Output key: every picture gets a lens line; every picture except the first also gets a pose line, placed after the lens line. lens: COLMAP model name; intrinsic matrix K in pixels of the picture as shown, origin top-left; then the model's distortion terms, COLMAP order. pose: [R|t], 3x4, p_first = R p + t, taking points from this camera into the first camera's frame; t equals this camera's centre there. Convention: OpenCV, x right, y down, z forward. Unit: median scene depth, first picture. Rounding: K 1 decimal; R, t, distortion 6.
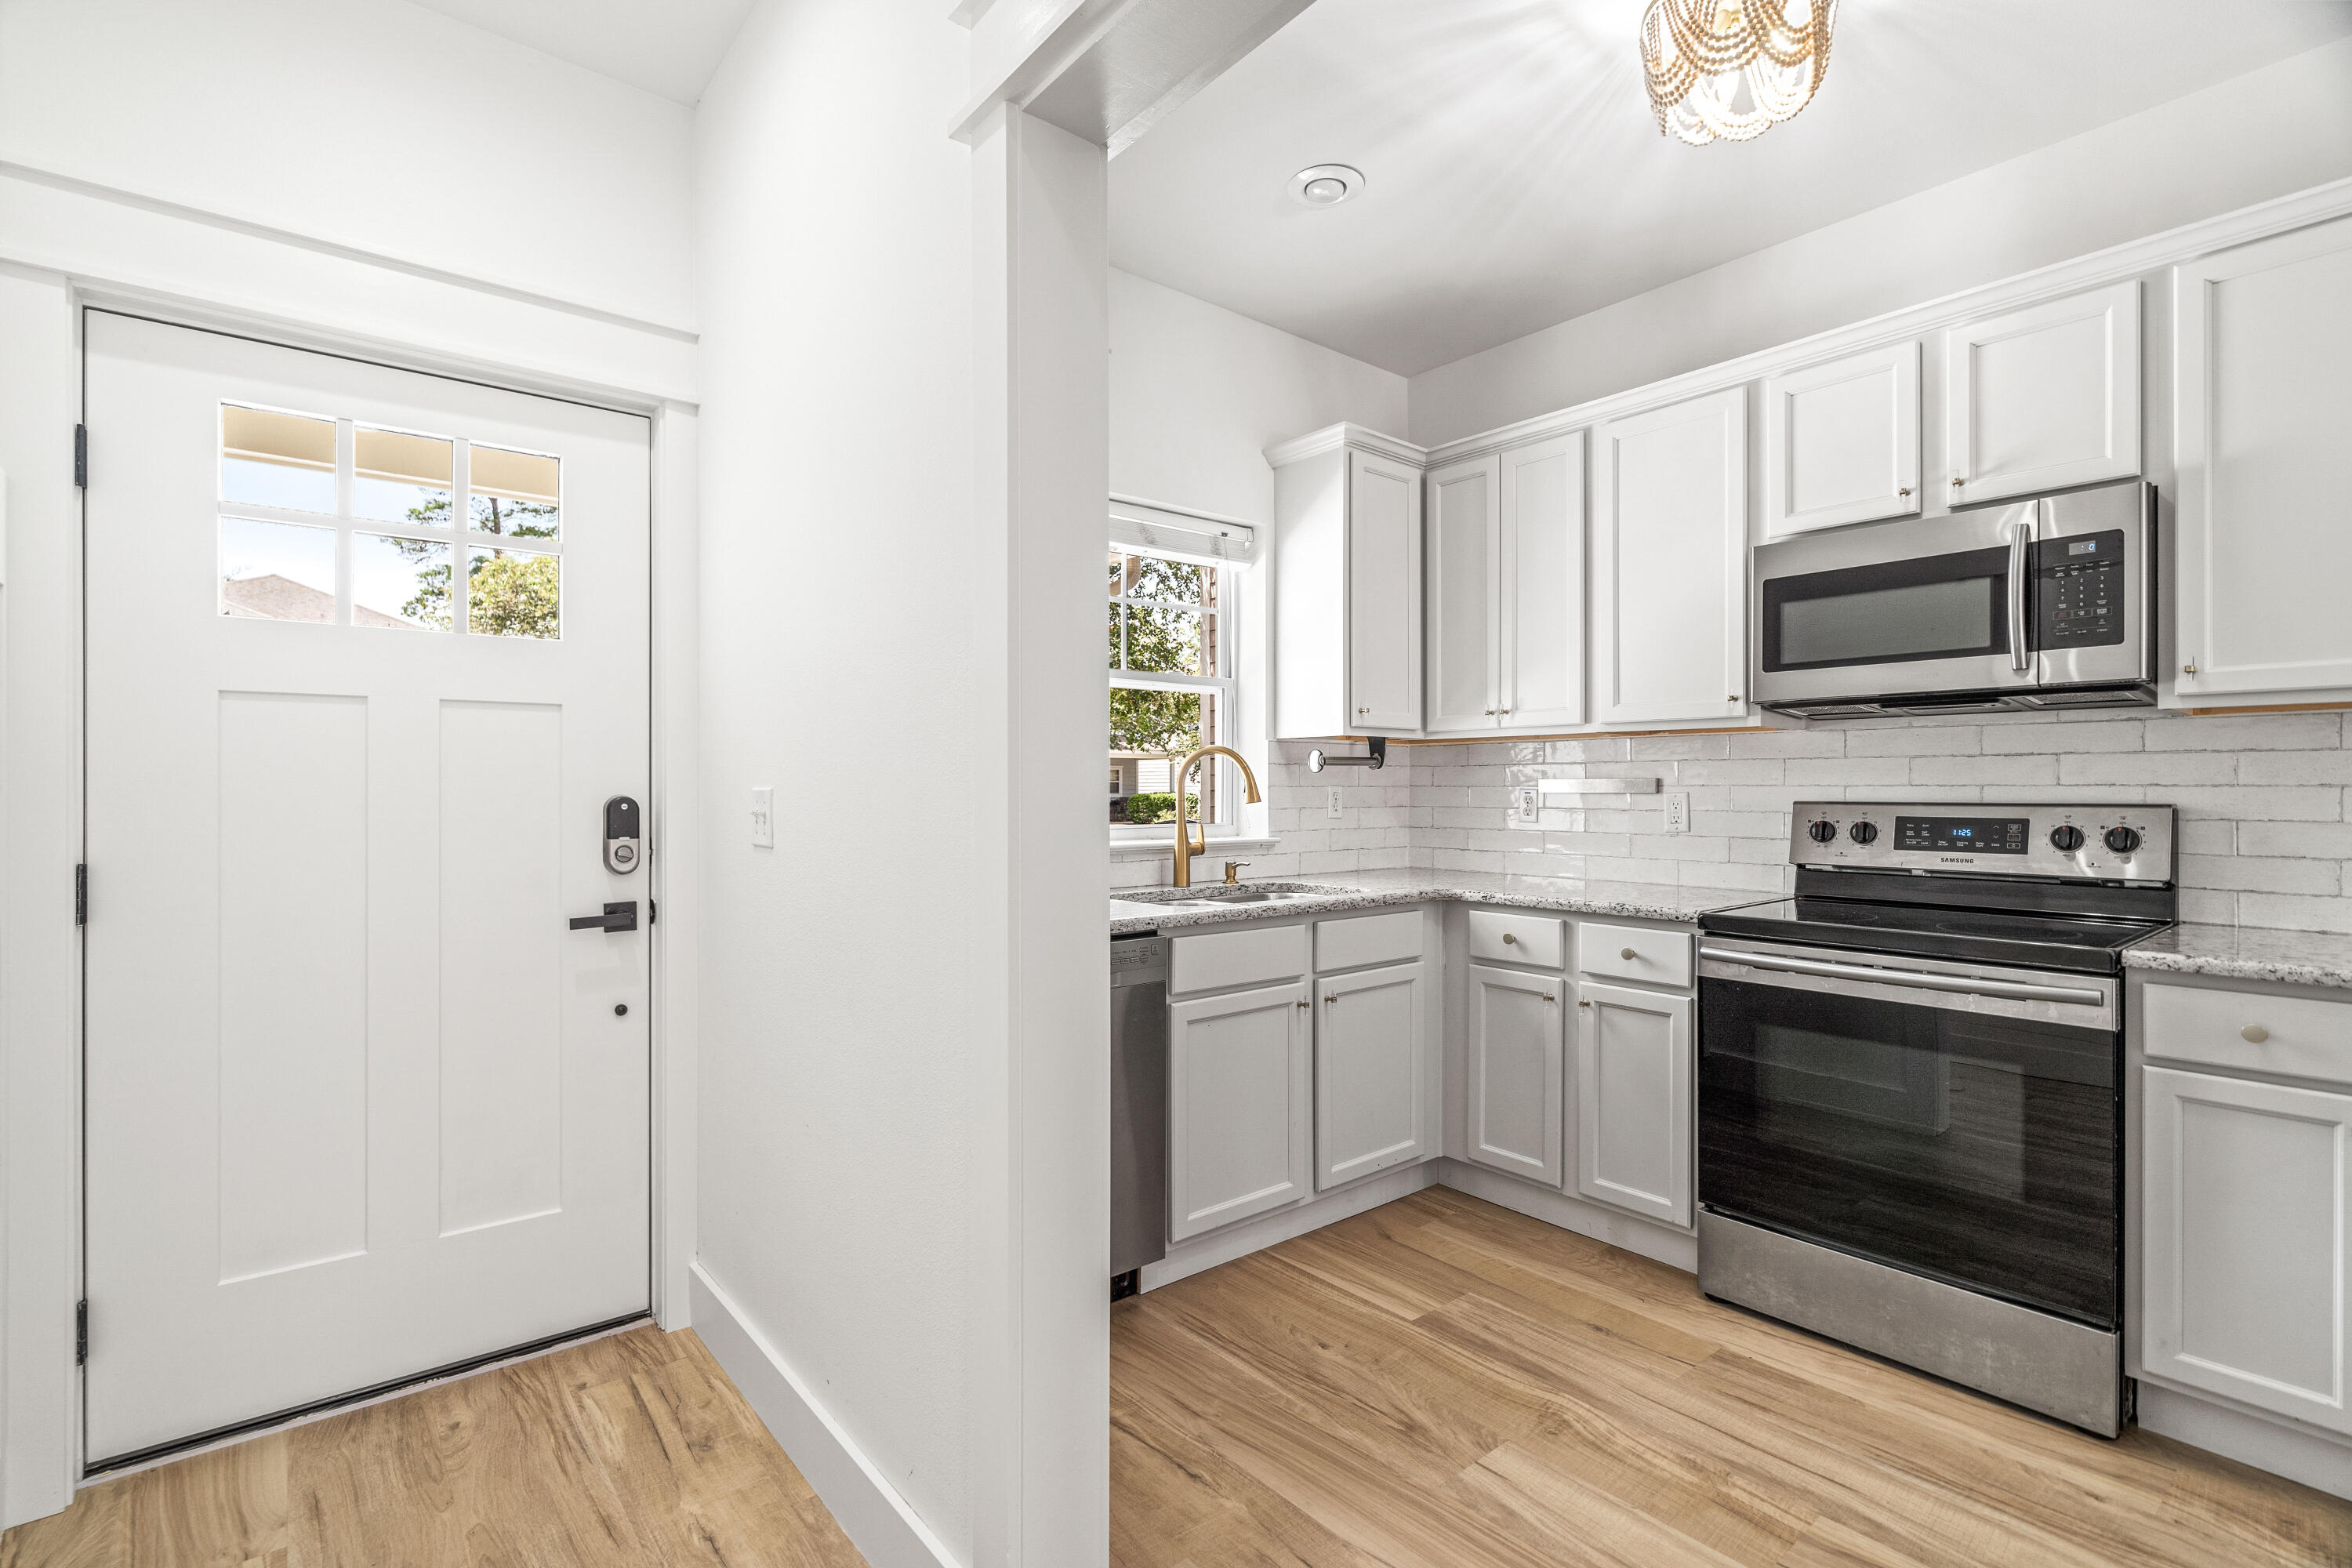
lens RADIAL K [[1096.1, 0, 1167.0], [0, 1096.1, 794.1], [0, 0, 1]] dist [-0.010227, 0.002464]
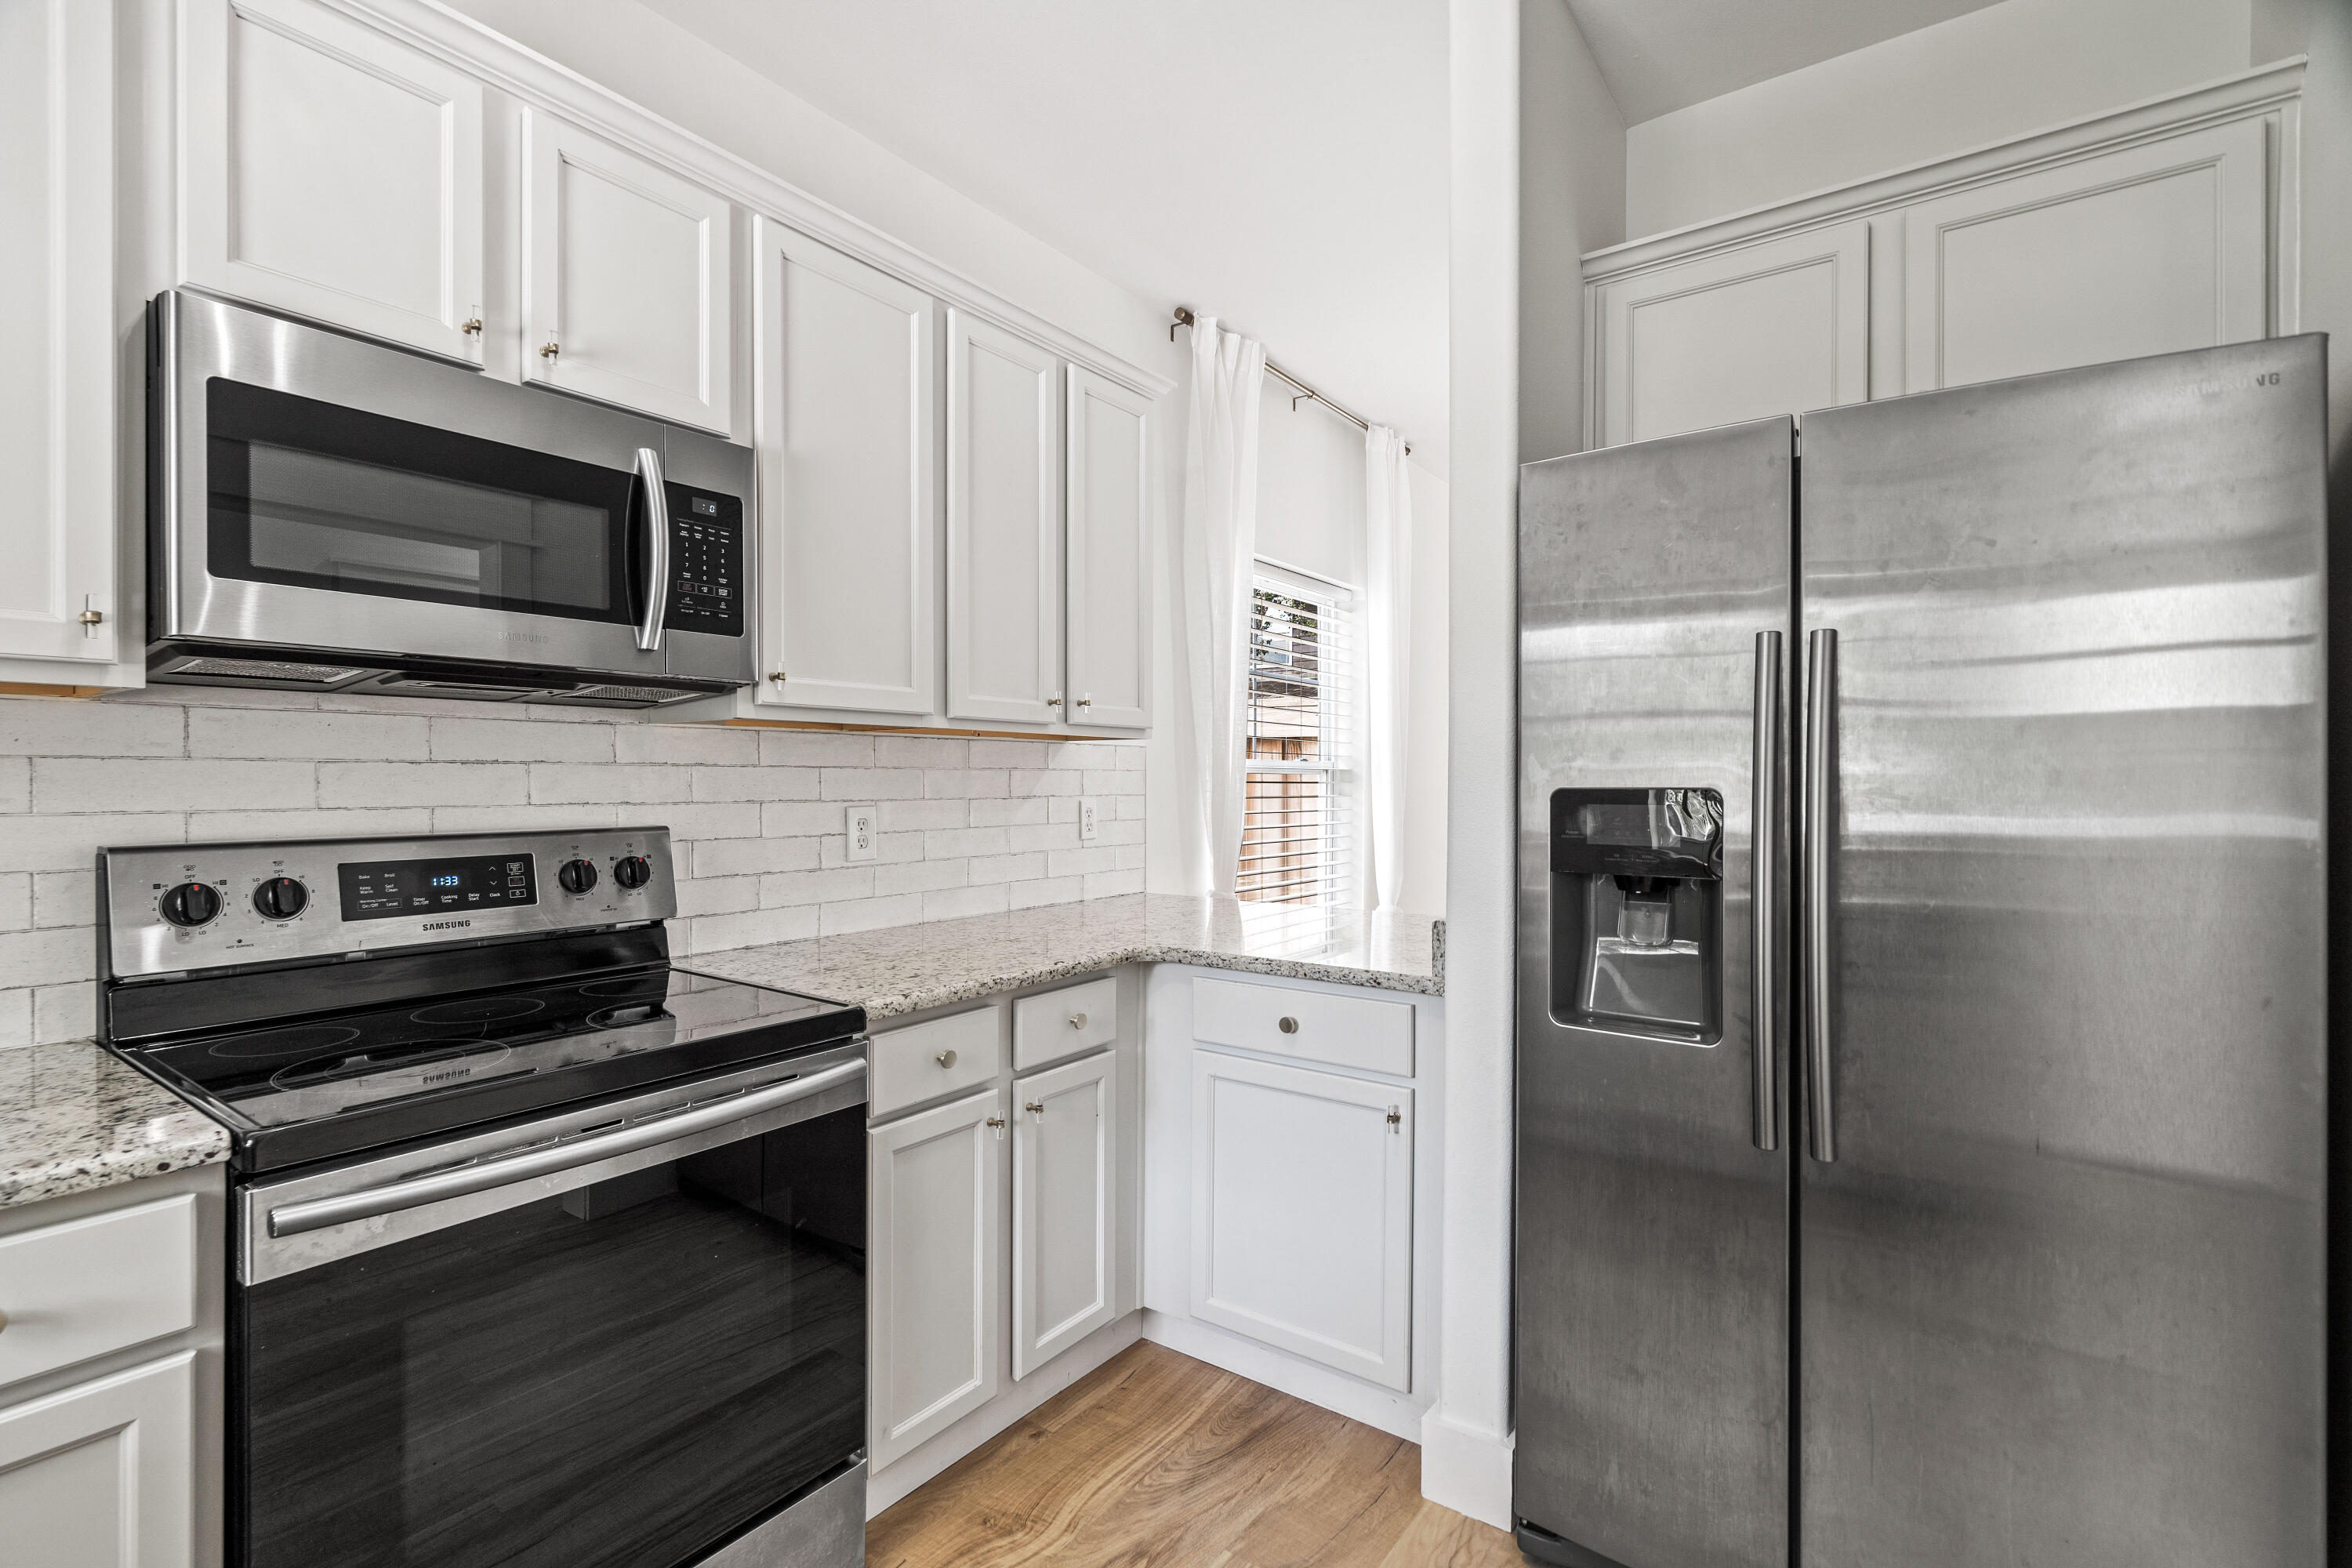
lens RADIAL K [[1096.1, 0, 1179.9], [0, 1096.1, 780.4], [0, 0, 1]] dist [-0.010227, 0.002464]
pose [[-0.278271, -0.004326, 0.960493, -0.011750], [0.000304, 0.999989, 0.004592, -0.026747], [-0.960503, 0.001570, -0.278267, 0.744848]]
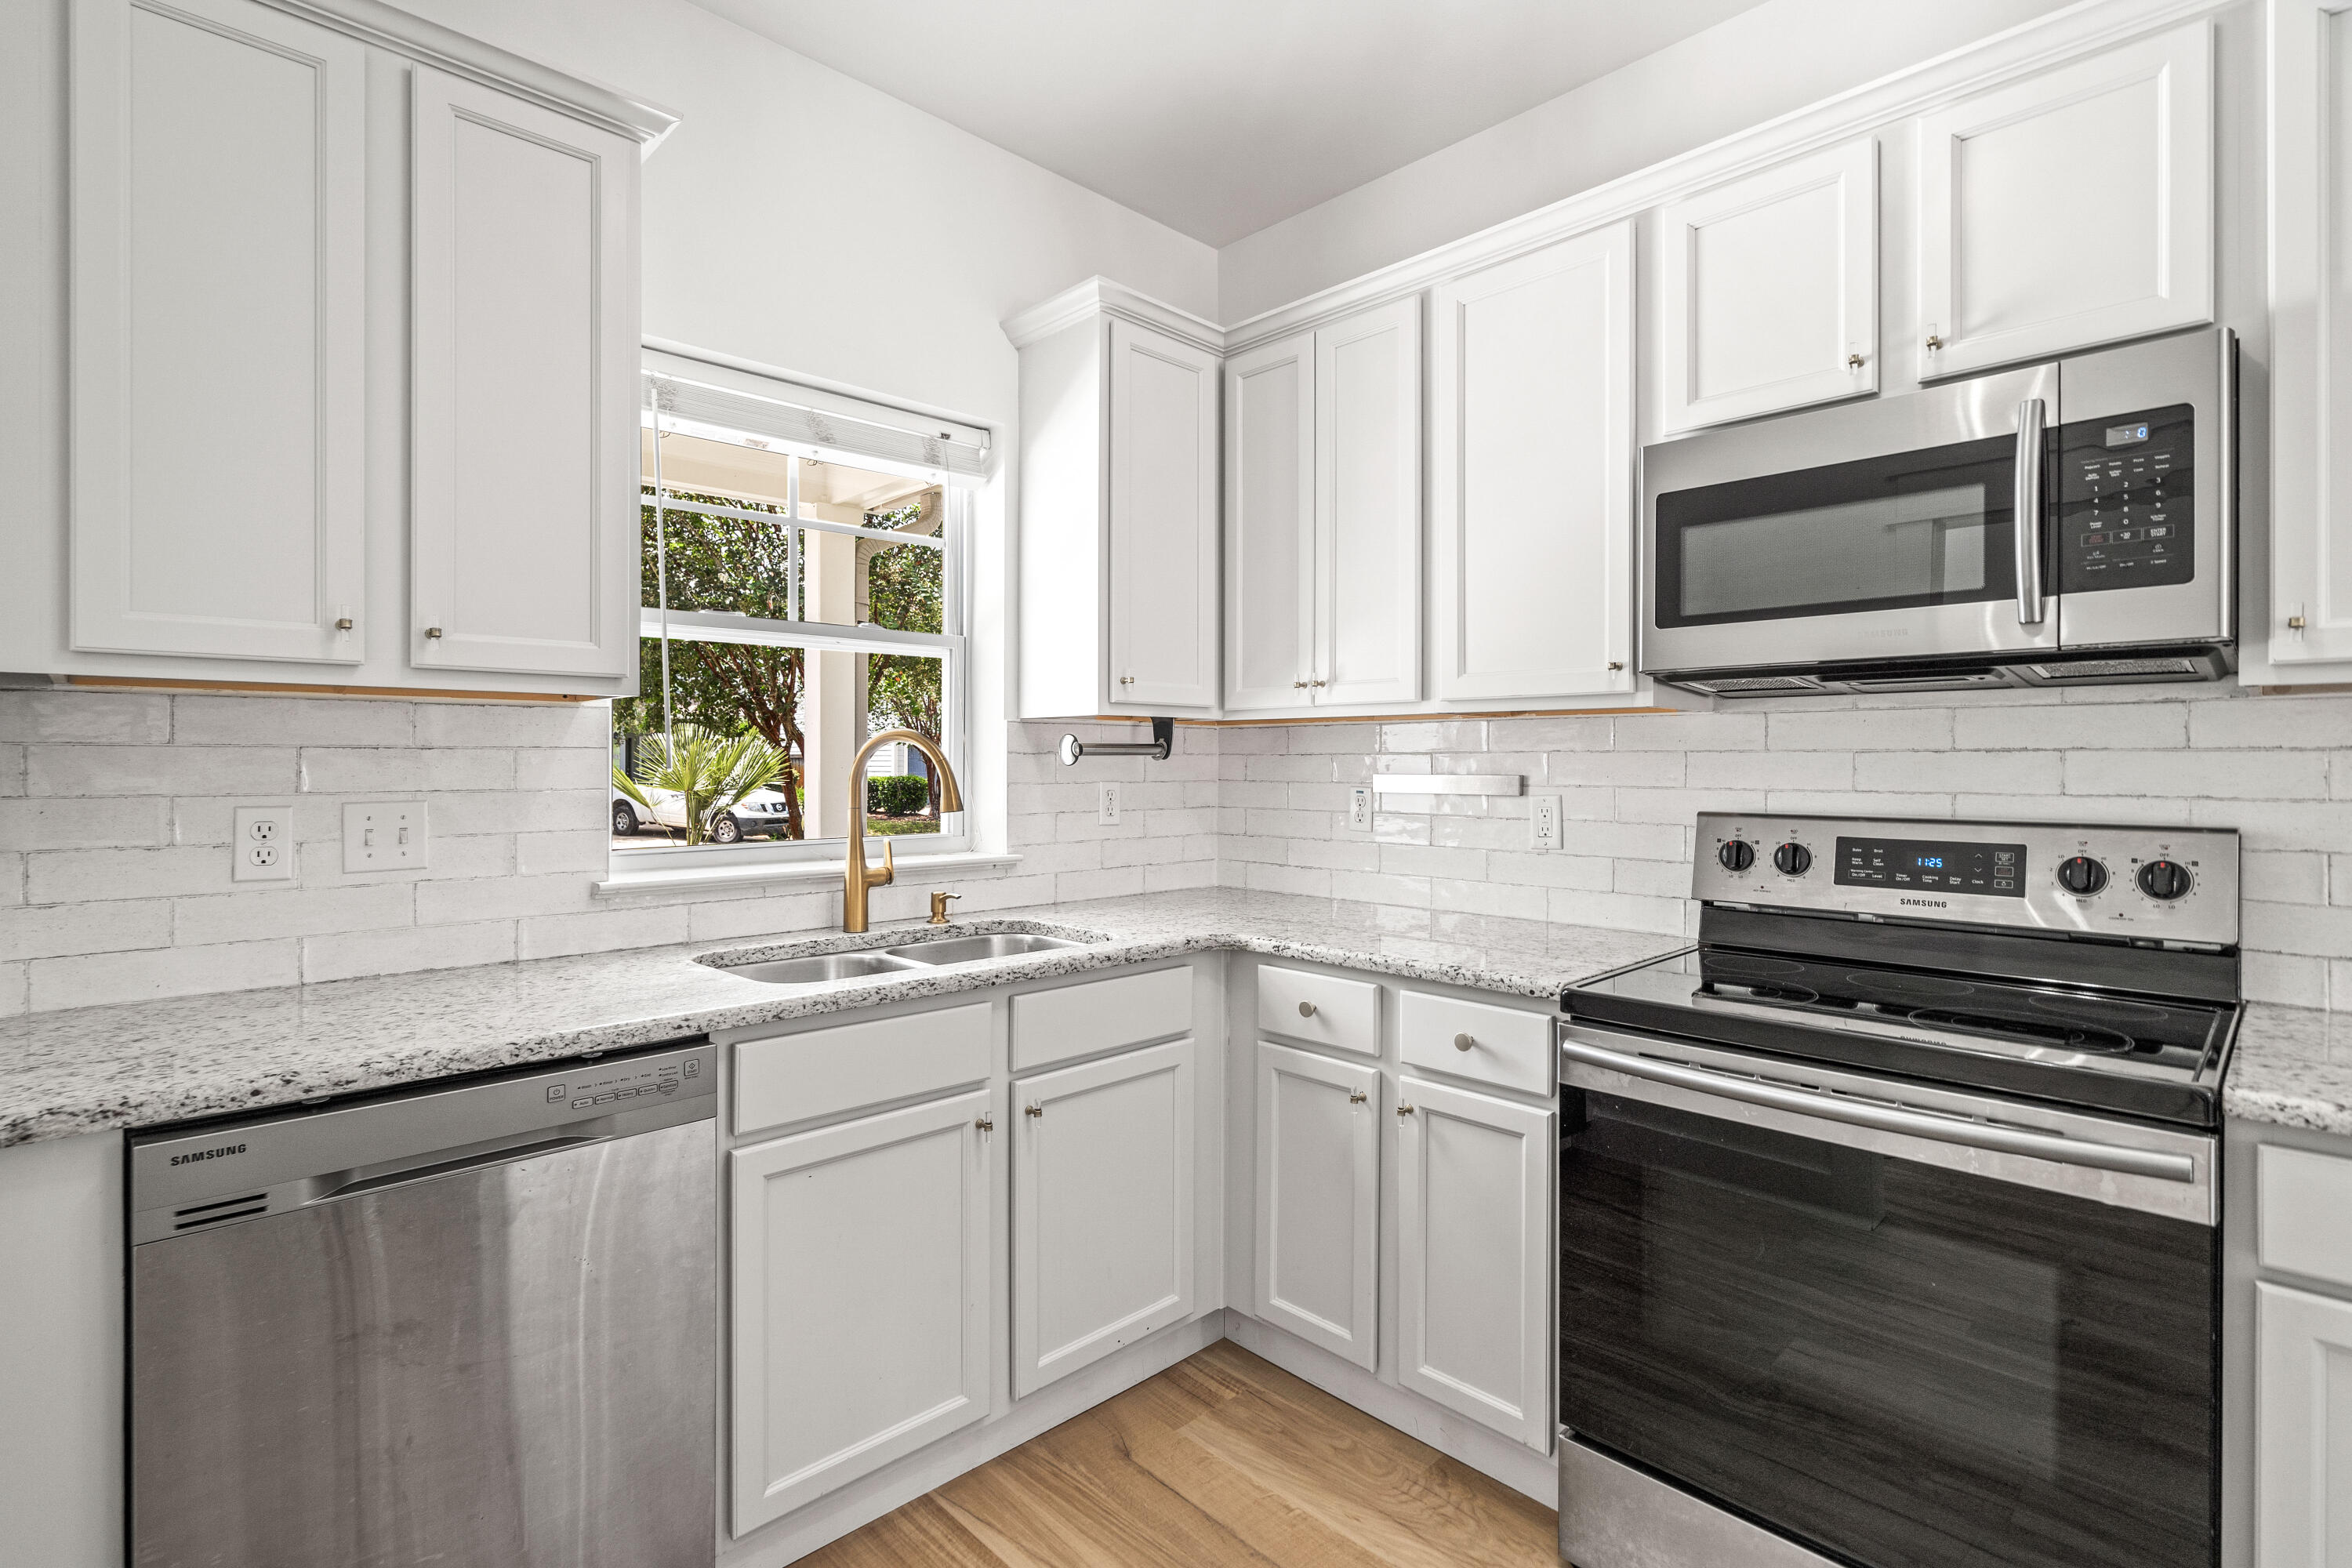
lens RADIAL K [[1096.1, 0, 1196.9], [0, 1096.1, 767.1], [0, 0, 1]] dist [-0.010227, 0.002464]
pose [[0.995760, 0.001894, 0.091975, 0.196117], [-0.001841, 0.999998, -0.000661, -0.023431], [-0.091976, 0.000489, 0.995761, 0.343403]]
